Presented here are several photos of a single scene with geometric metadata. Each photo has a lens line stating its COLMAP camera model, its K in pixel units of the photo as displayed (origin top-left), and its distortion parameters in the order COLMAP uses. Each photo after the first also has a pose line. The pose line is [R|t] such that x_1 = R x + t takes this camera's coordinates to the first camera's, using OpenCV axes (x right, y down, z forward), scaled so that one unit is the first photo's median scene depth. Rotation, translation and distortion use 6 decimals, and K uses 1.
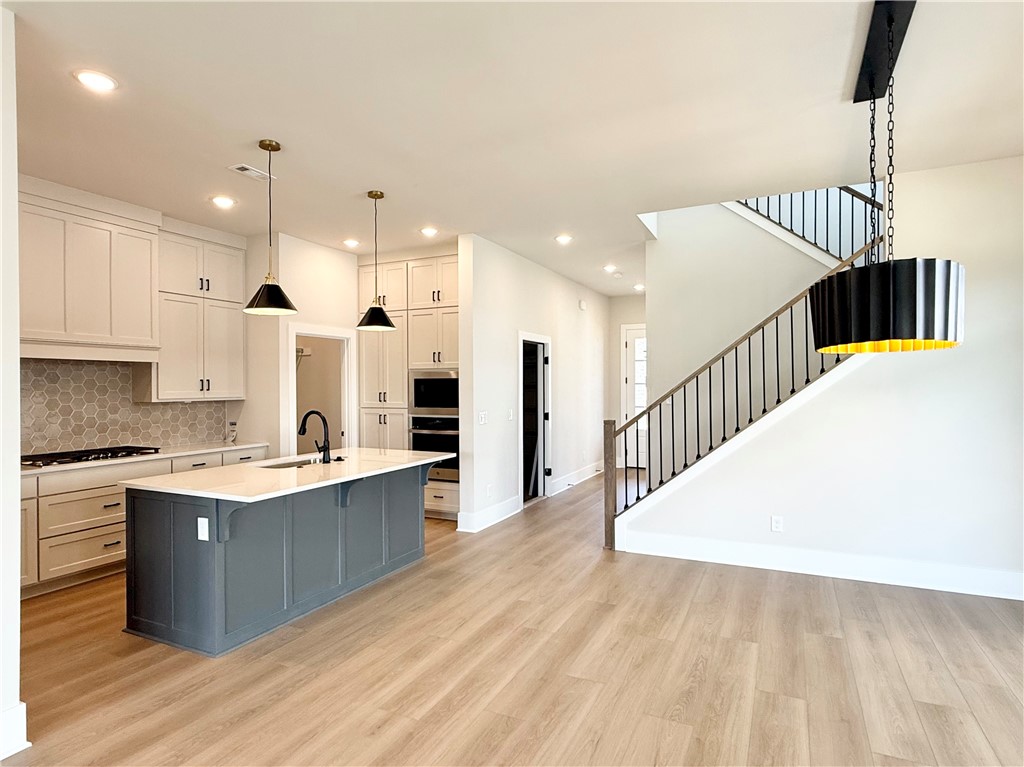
lens RADIAL K [[573.8, 0, 512.0], [0, 573.8, 383.5], [0, 0, 1]] dist [-0.002232, -0.000983]
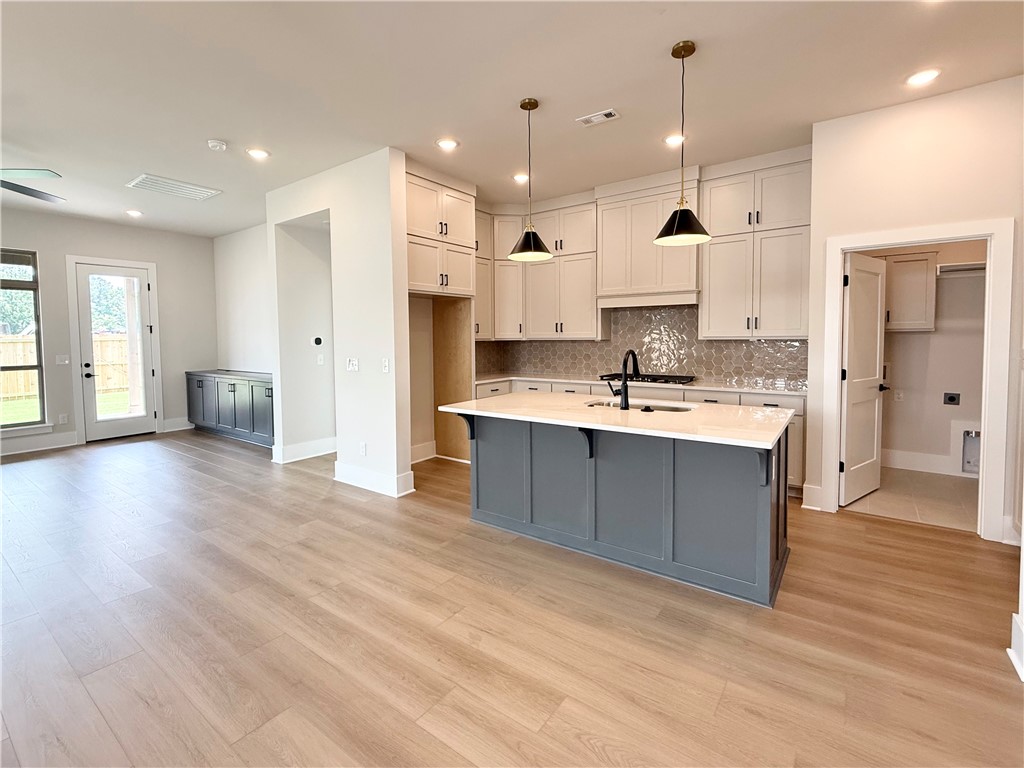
lens RADIAL K [[477.9, 0, 508.4], [0, 477.9, 356.9], [0, 0, 1]] dist [0.000365, 0.000240]
pose [[-0.191960, 0.048712, -0.980193, 0.337919], [0.012606, 0.998807, 0.047168, 0.016294], [0.981322, -0.003301, -0.192346, 0.757493]]
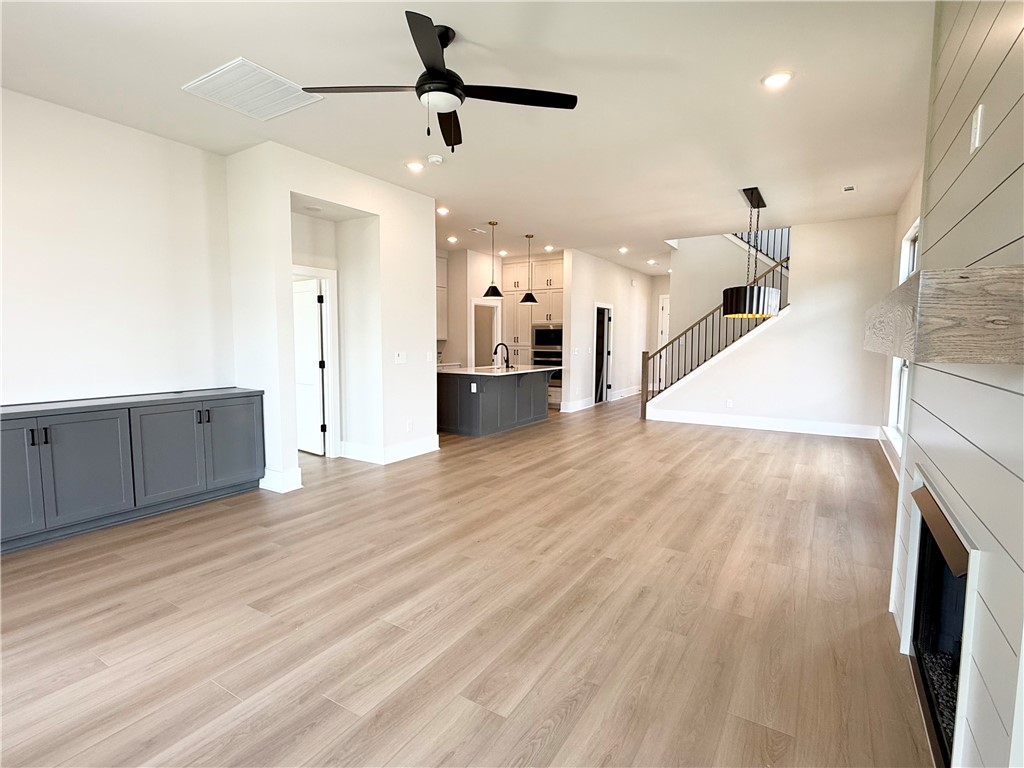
lens RADIAL K [[502.3, 0, 512.0], [0, 502.3, 384.0], [0, 0, 1]] dist [-0.000546, -0.000208]
pose [[0.993635, 0.019448, -0.110956, -0.077807], [-0.009232, 0.995730, 0.091853, 0.021071], [0.112269, -0.090244, 0.989571, -0.664273]]
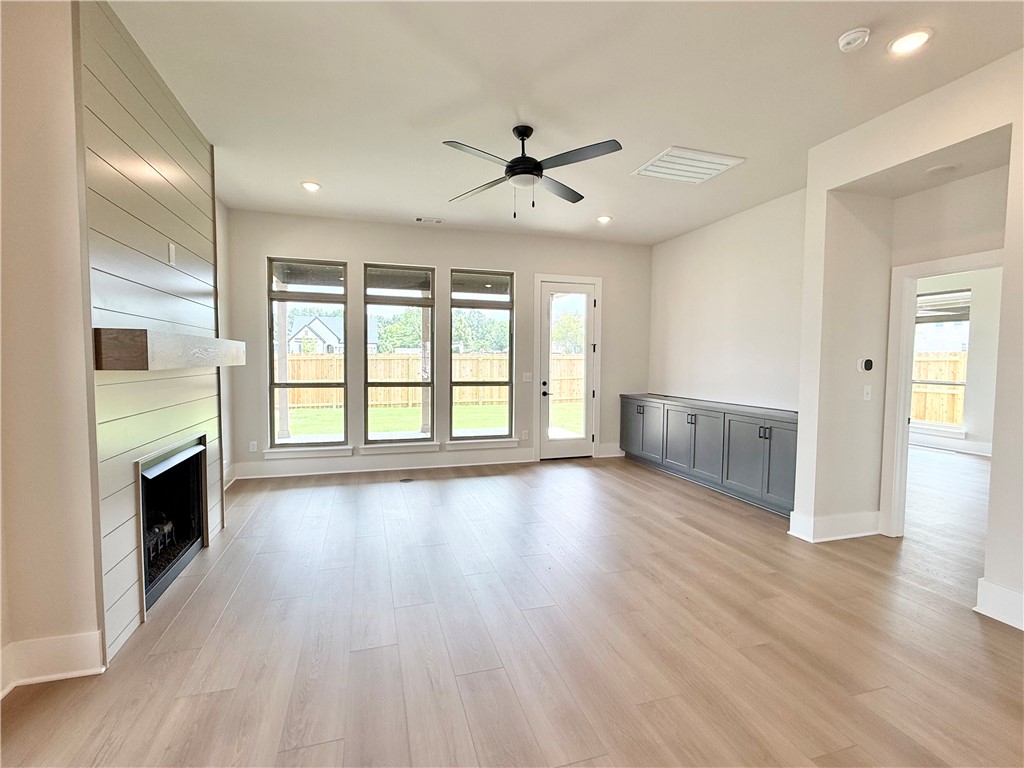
lens RADIAL K [[469.8, 0, 512.0], [0, 469.8, 384.0], [0, 0, 1]] dist [-0.000400, 0.000013]
pose [[-0.731507, 0.034372, -0.680967, 0.229836], [-0.003019, 0.998555, 0.053646, 0.018599], [0.681828, 0.041298, -0.730346, 0.300544]]
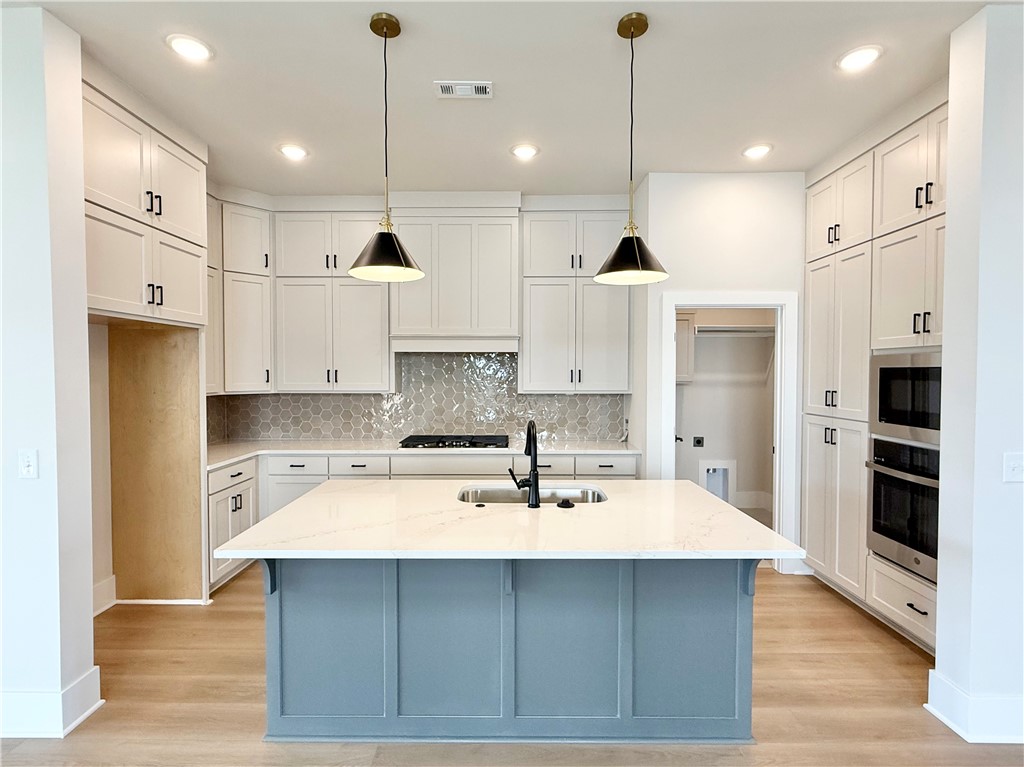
lens RADIAL K [[502.3, 0, 512.0], [0, 502.3, 383.5], [0, 0, 1]] dist [-0.000546, -0.000208]
pose [[0.425978, 0.026812, -0.904336, 0.123065], [-0.000122, 0.999562, 0.029578, -0.008625], [0.904734, -0.012489, 0.425795, 0.585988]]
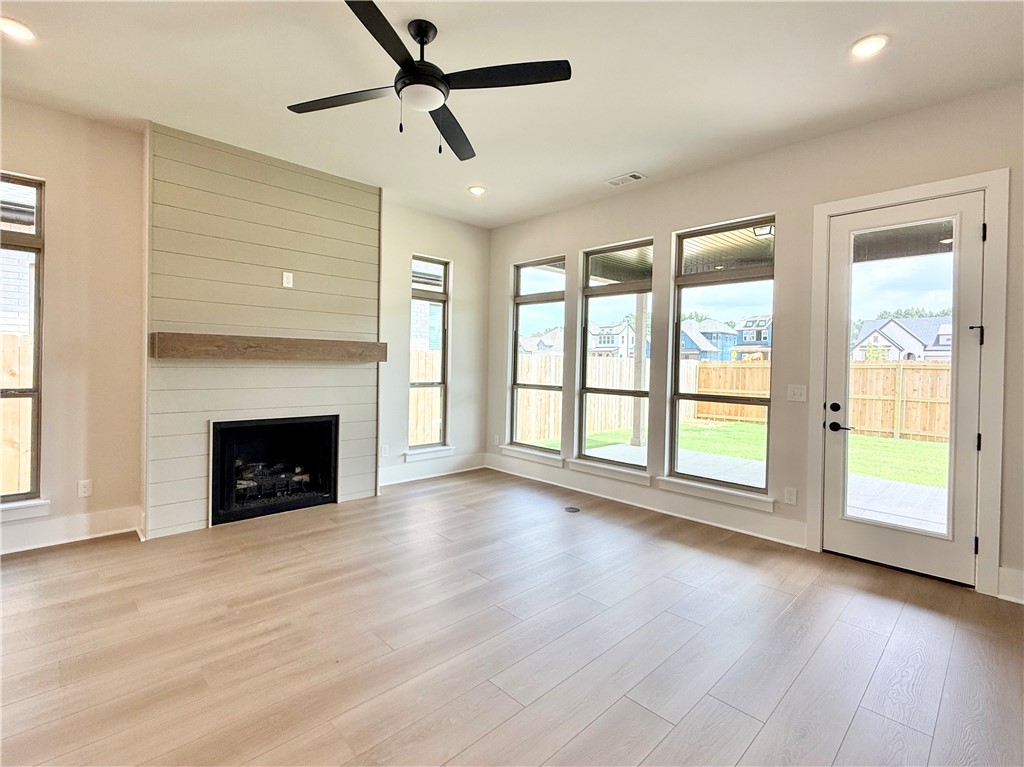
lens RADIAL K [[483.4, 0, 512.8], [0, 483.4, 370.0], [0, 0, 1]] dist [-0.000613, -0.000092]
pose [[-0.938251, -0.017224, 0.345527, -0.445989], [-0.014388, 0.999838, 0.010773, 0.030678], [-0.345657, 0.005136, -0.938347, 0.240908]]
